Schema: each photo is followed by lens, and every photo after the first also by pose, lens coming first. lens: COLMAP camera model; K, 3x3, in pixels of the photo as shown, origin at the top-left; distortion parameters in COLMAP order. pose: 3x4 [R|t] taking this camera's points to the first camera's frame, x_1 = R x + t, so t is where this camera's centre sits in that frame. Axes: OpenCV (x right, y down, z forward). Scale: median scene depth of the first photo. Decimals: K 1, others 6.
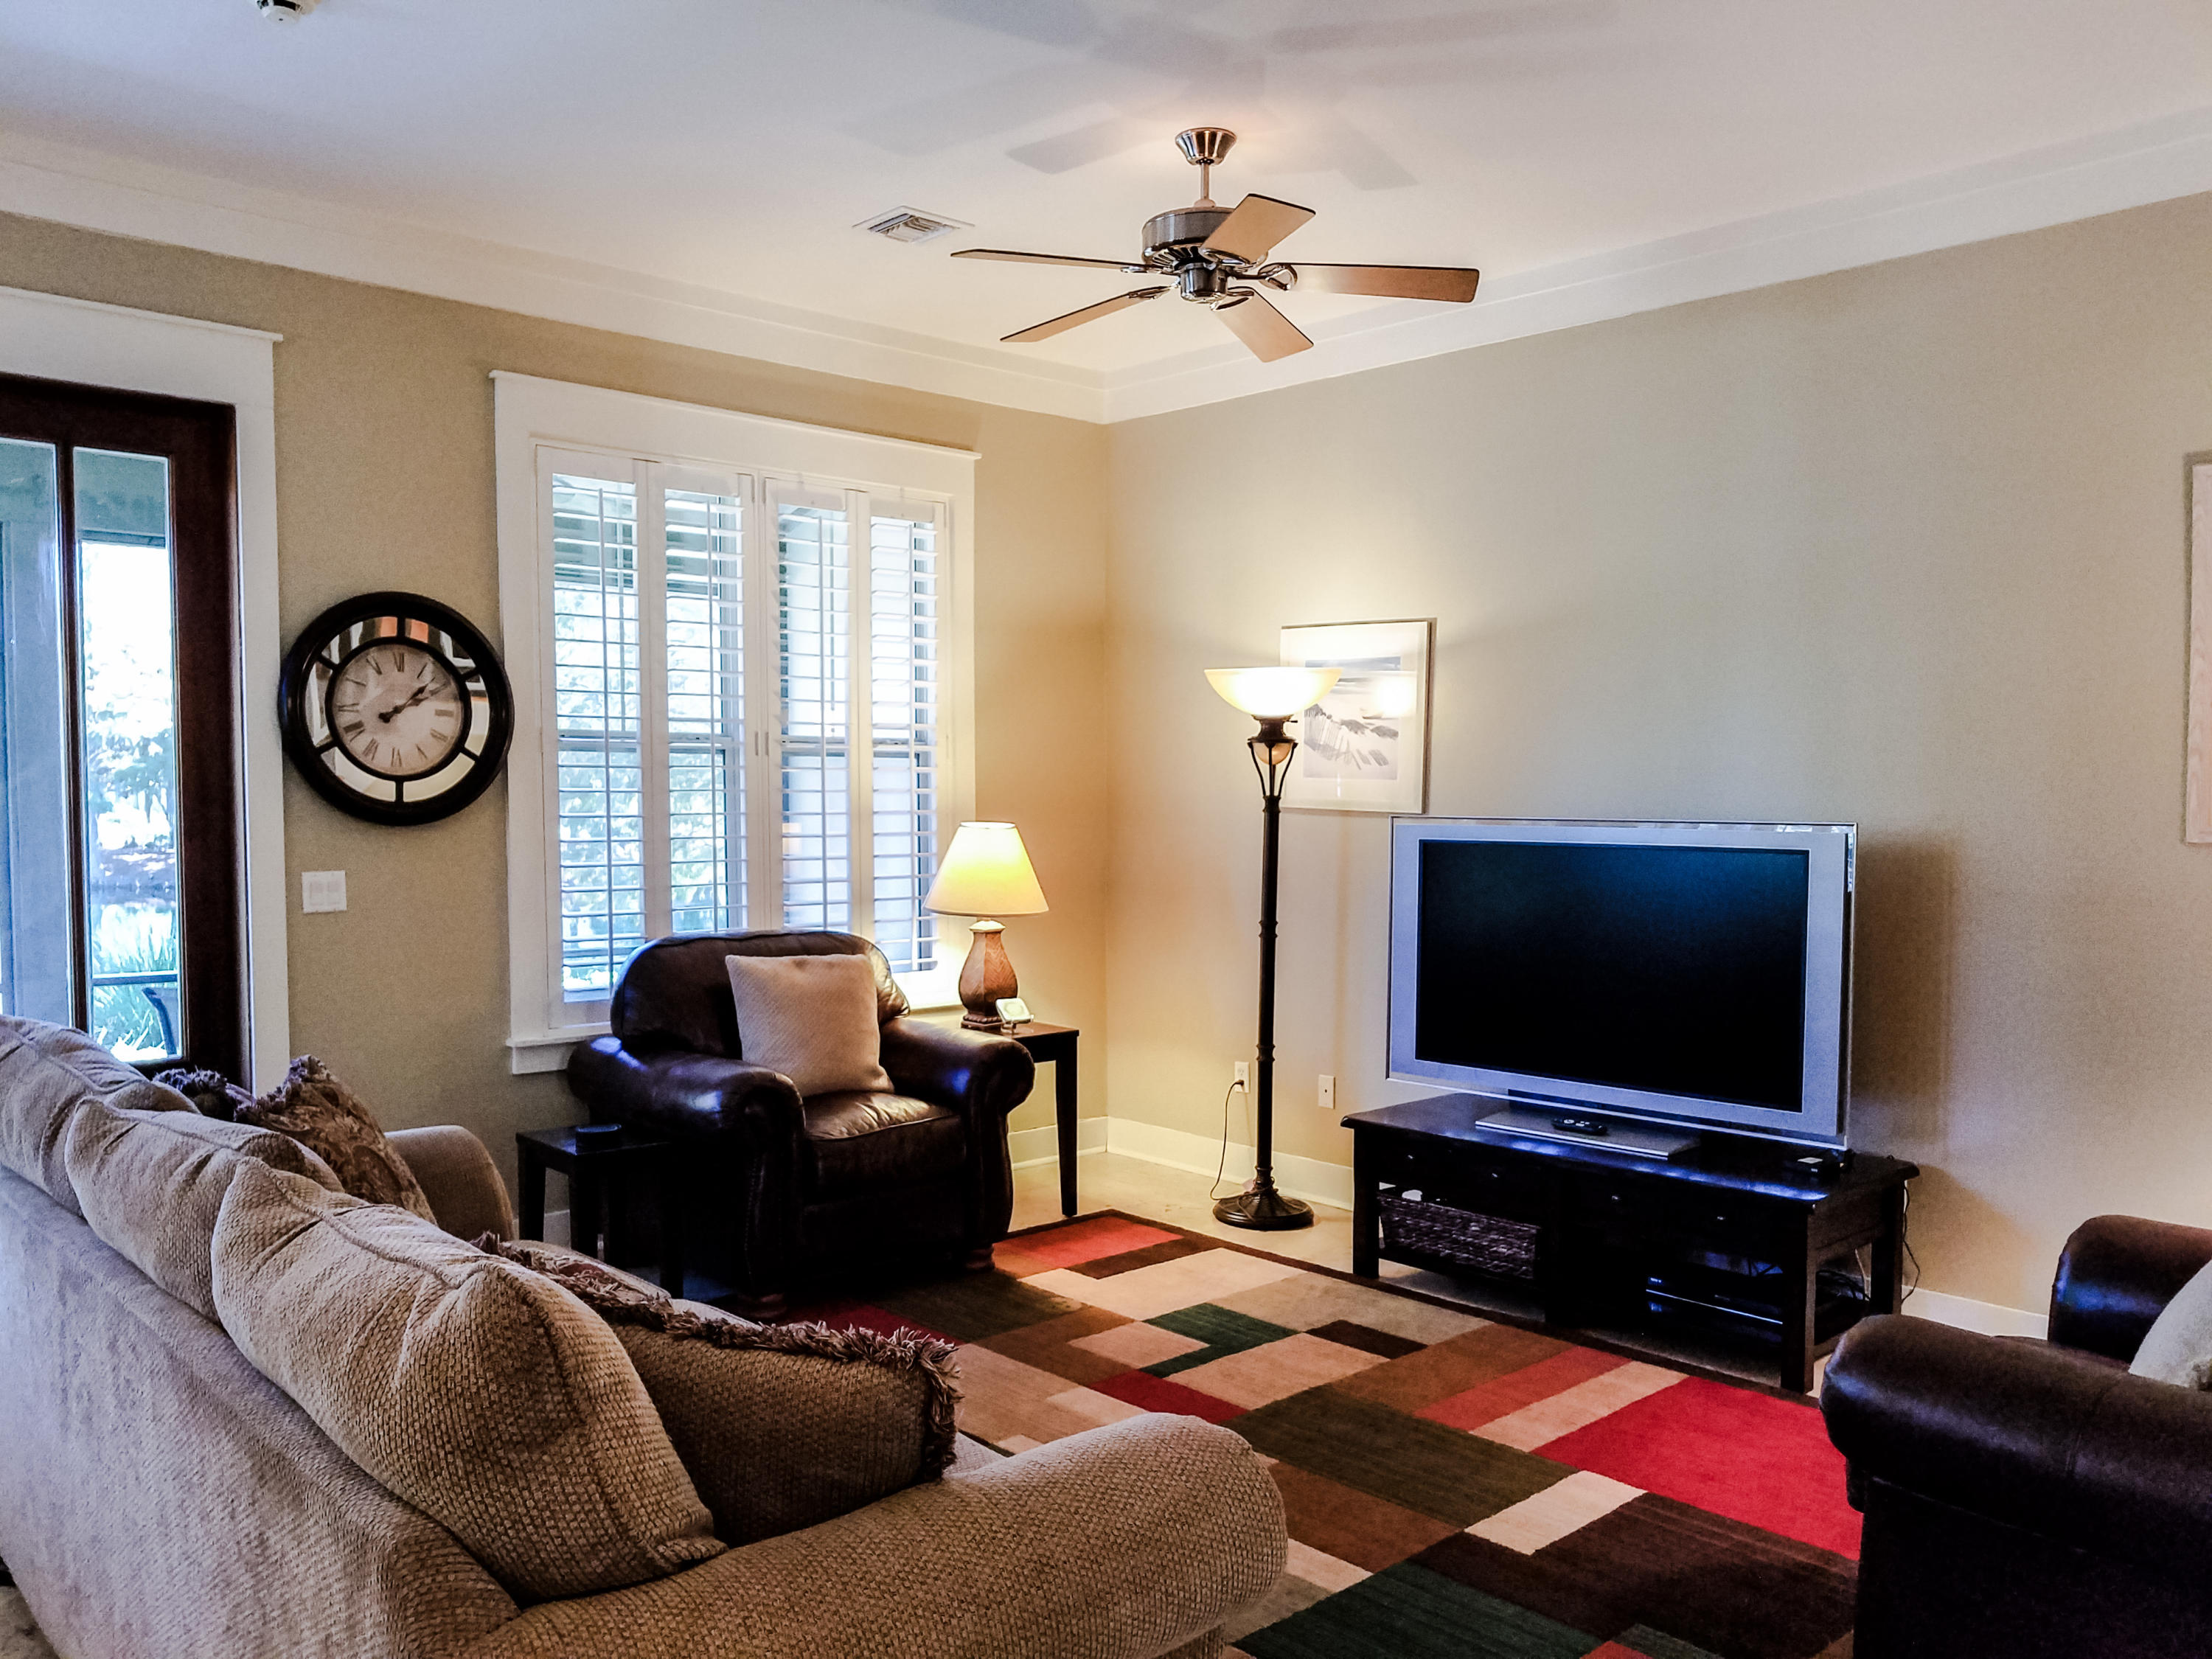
lens RADIAL K [[1744.9, 0, 1057.5], [0, 1744.9, 890.4], [0, 0, 1]] dist [0.020308, 0.006649]
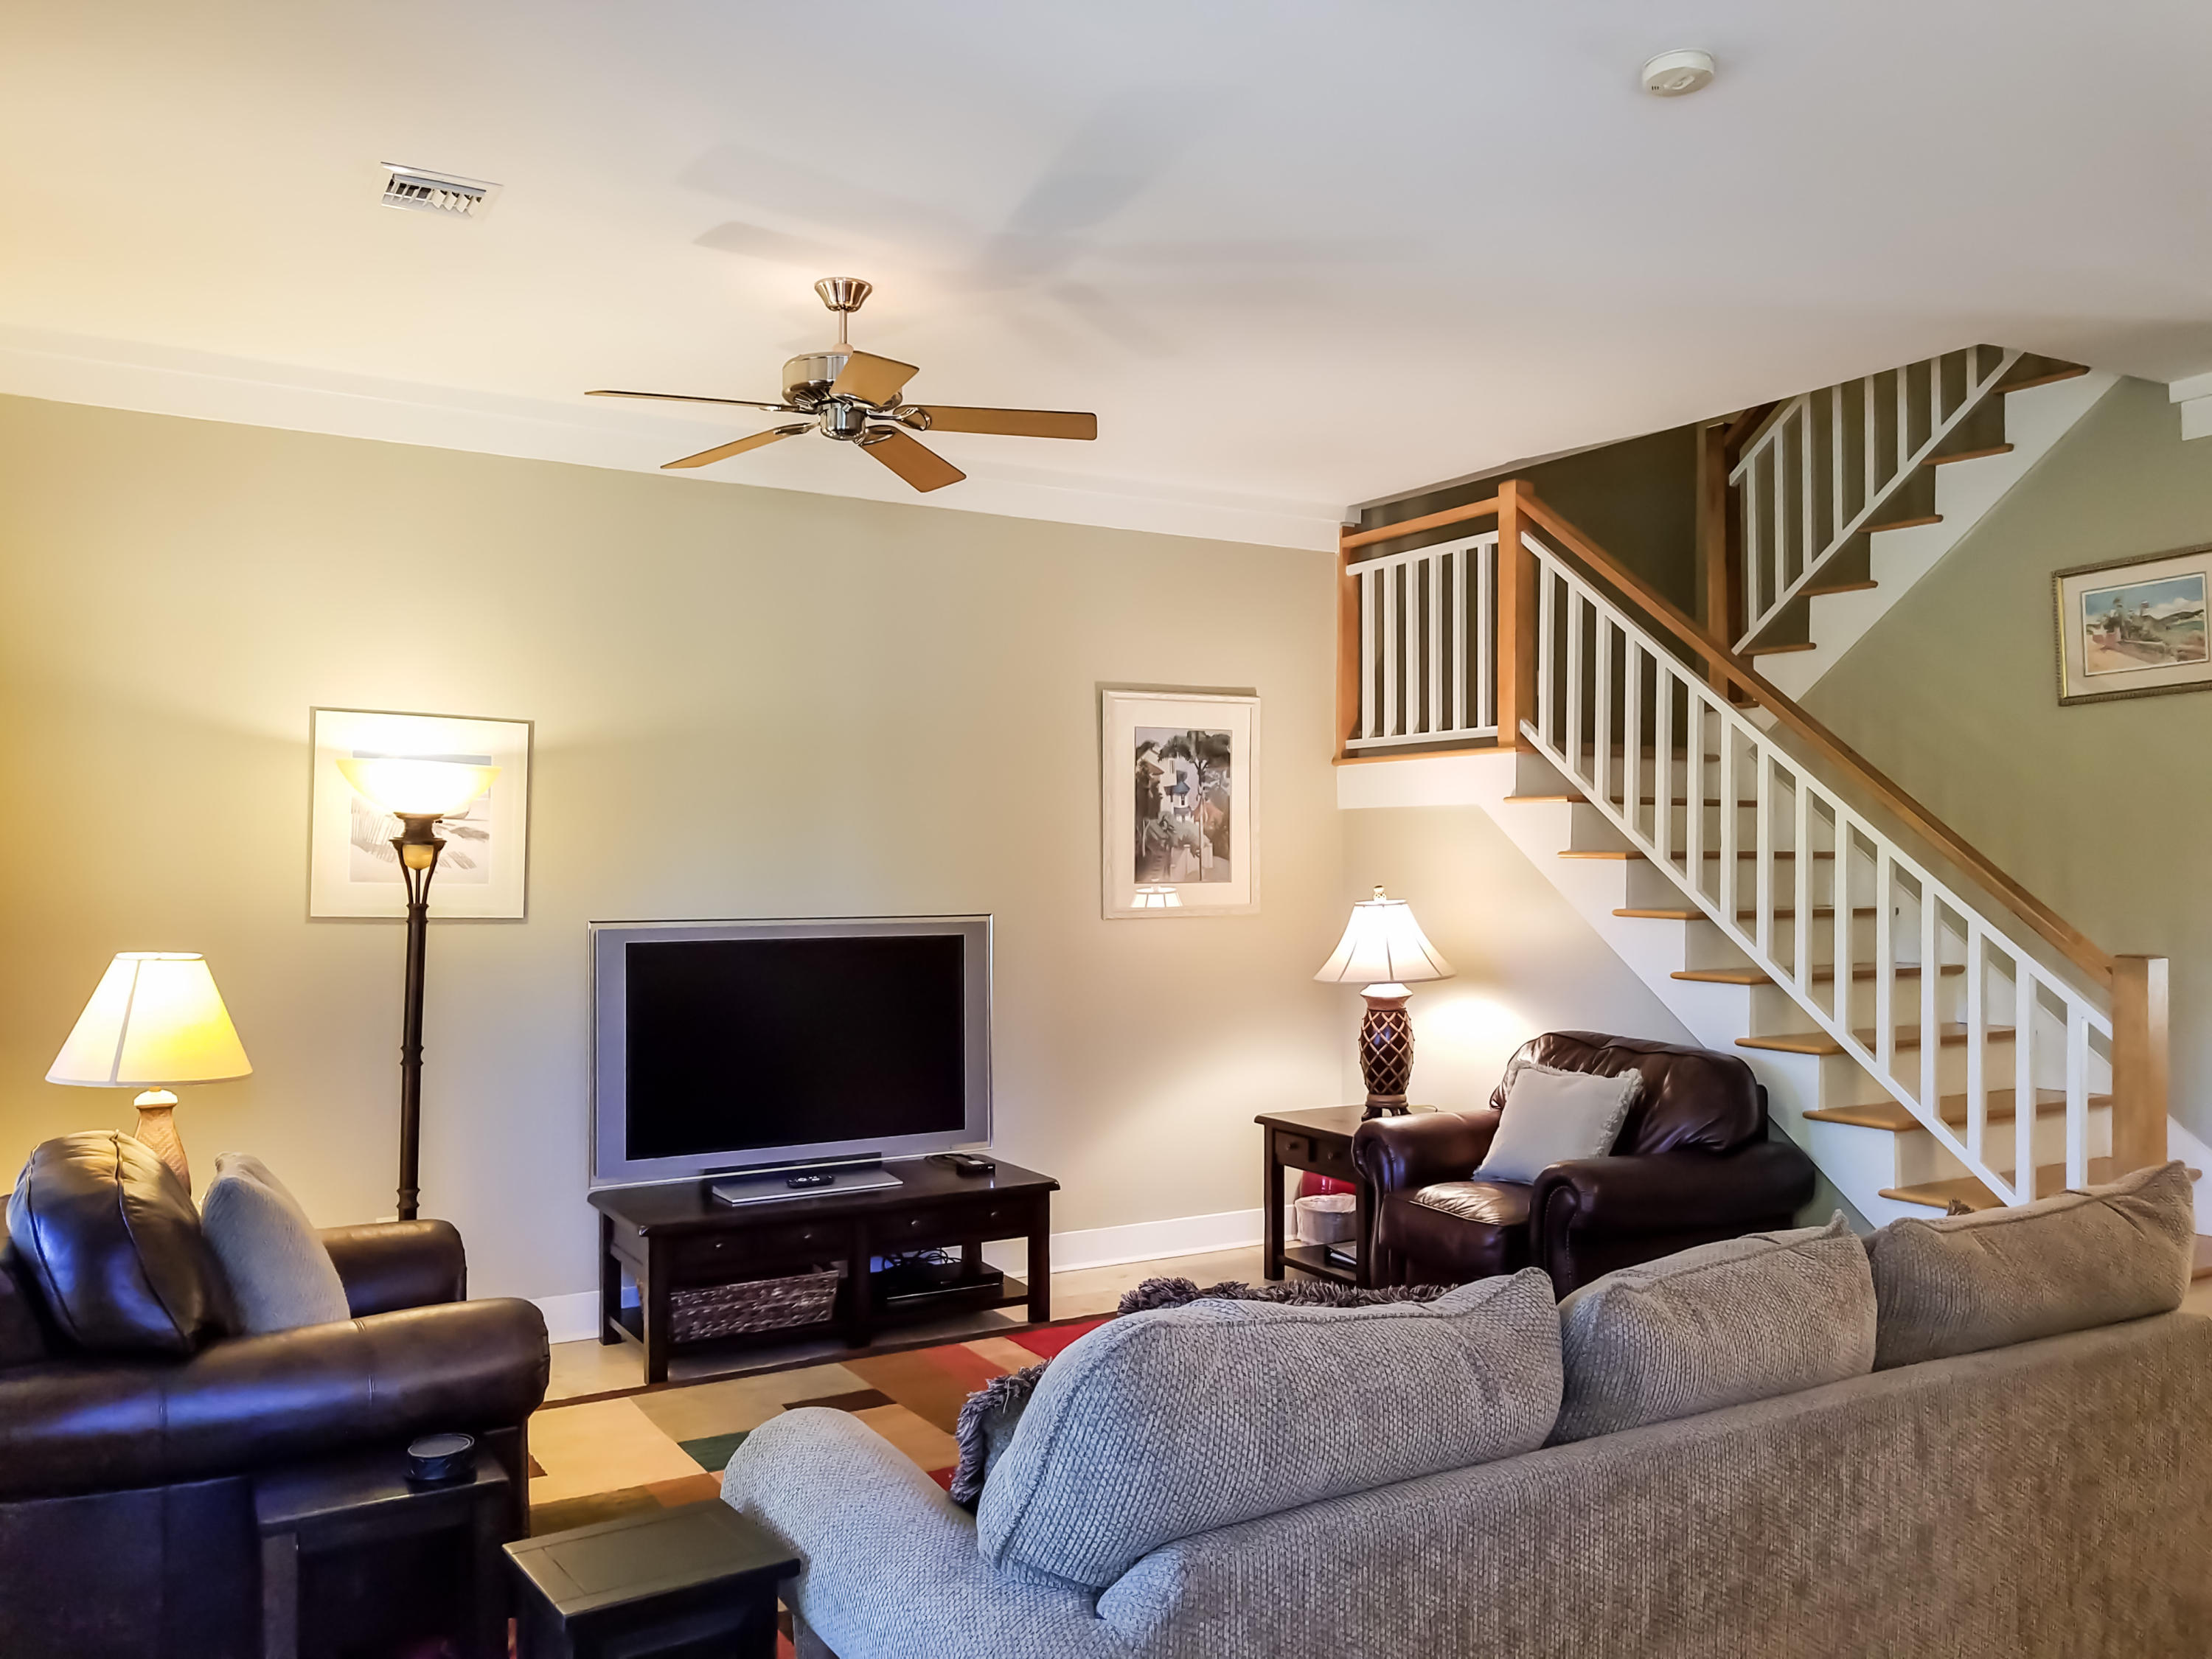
lens RADIAL K [[1744.9, 0, 1080.4], [0, 1744.9, 863.3], [0, 0, 1]] dist [0.020308, 0.006649]
pose [[0.194080, -0.008631, 0.980948, -0.758442], [0.060336, 0.998173, -0.003155, -0.057773], [-0.979128, 0.059798, 0.194246, 0.555821]]
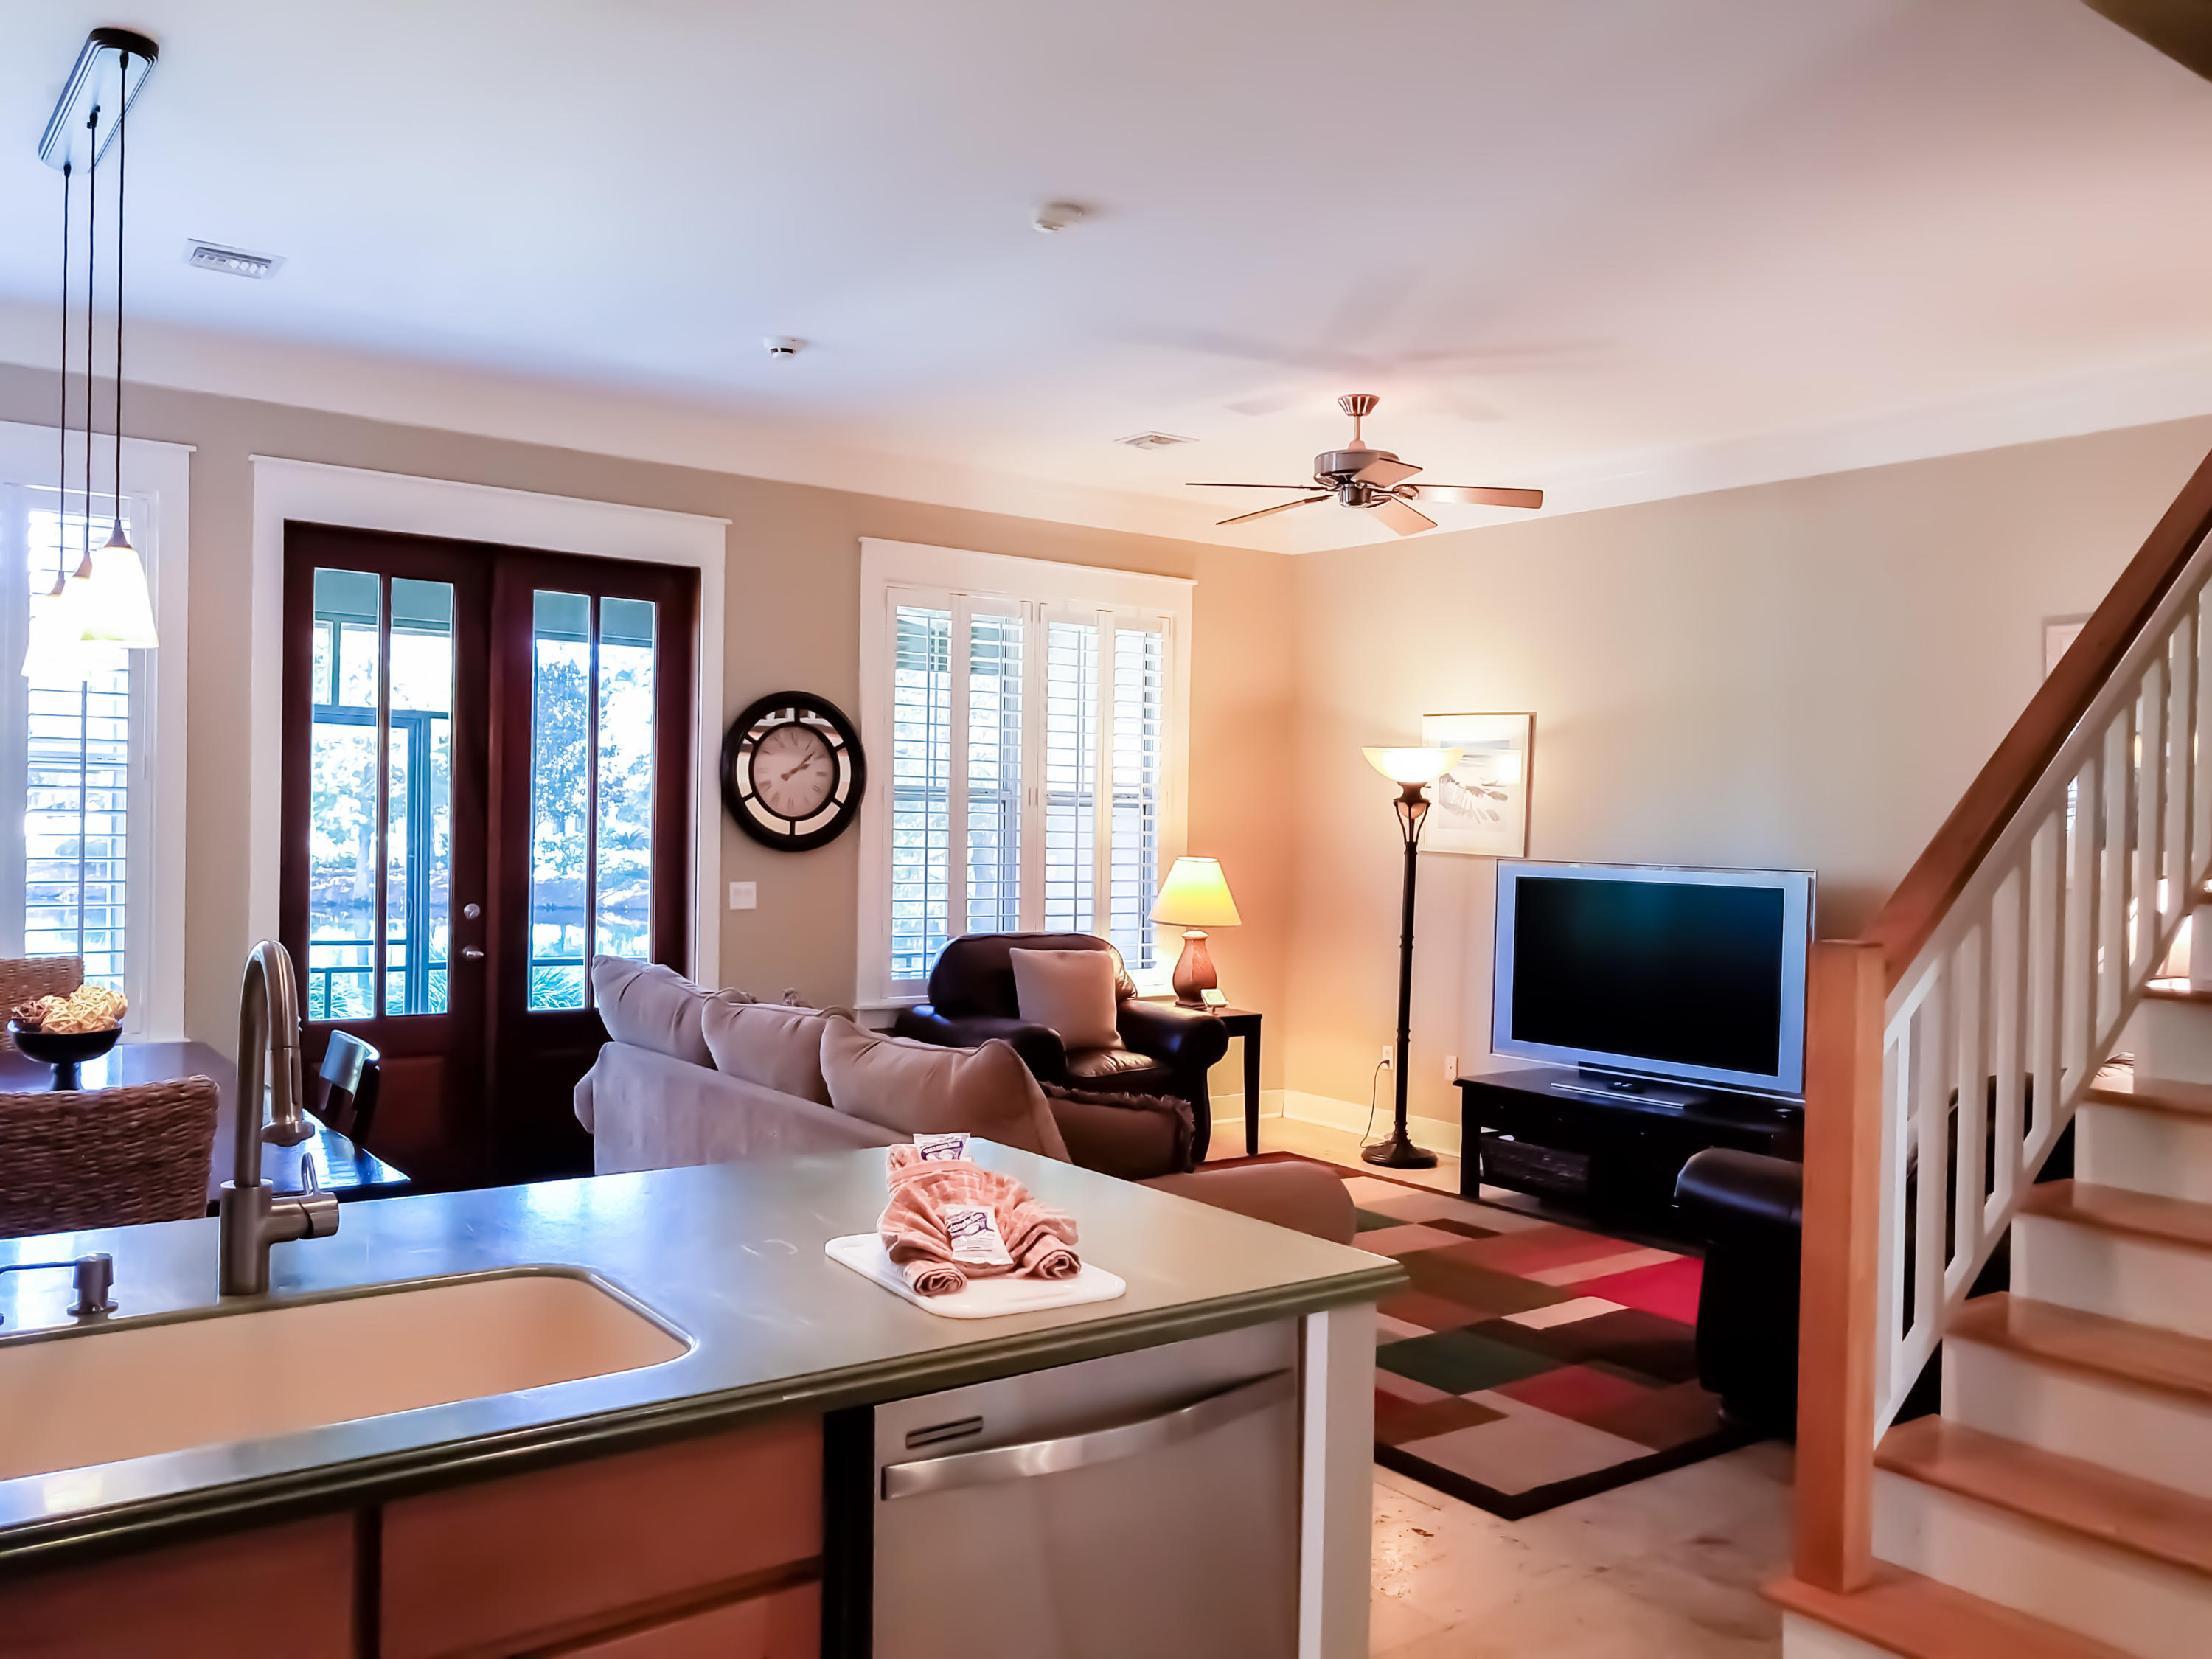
lens RADIAL K [[1744.9, 0, 1087.8], [0, 1744.9, 862.7], [0, 0, 1]] dist [0.020308, 0.006649]
pose [[0.995380, 0.020852, -0.093718, 0.002872], [-0.024363, 0.999038, -0.036475, 0.017948], [0.092868, 0.038590, 0.994930, -0.389634]]
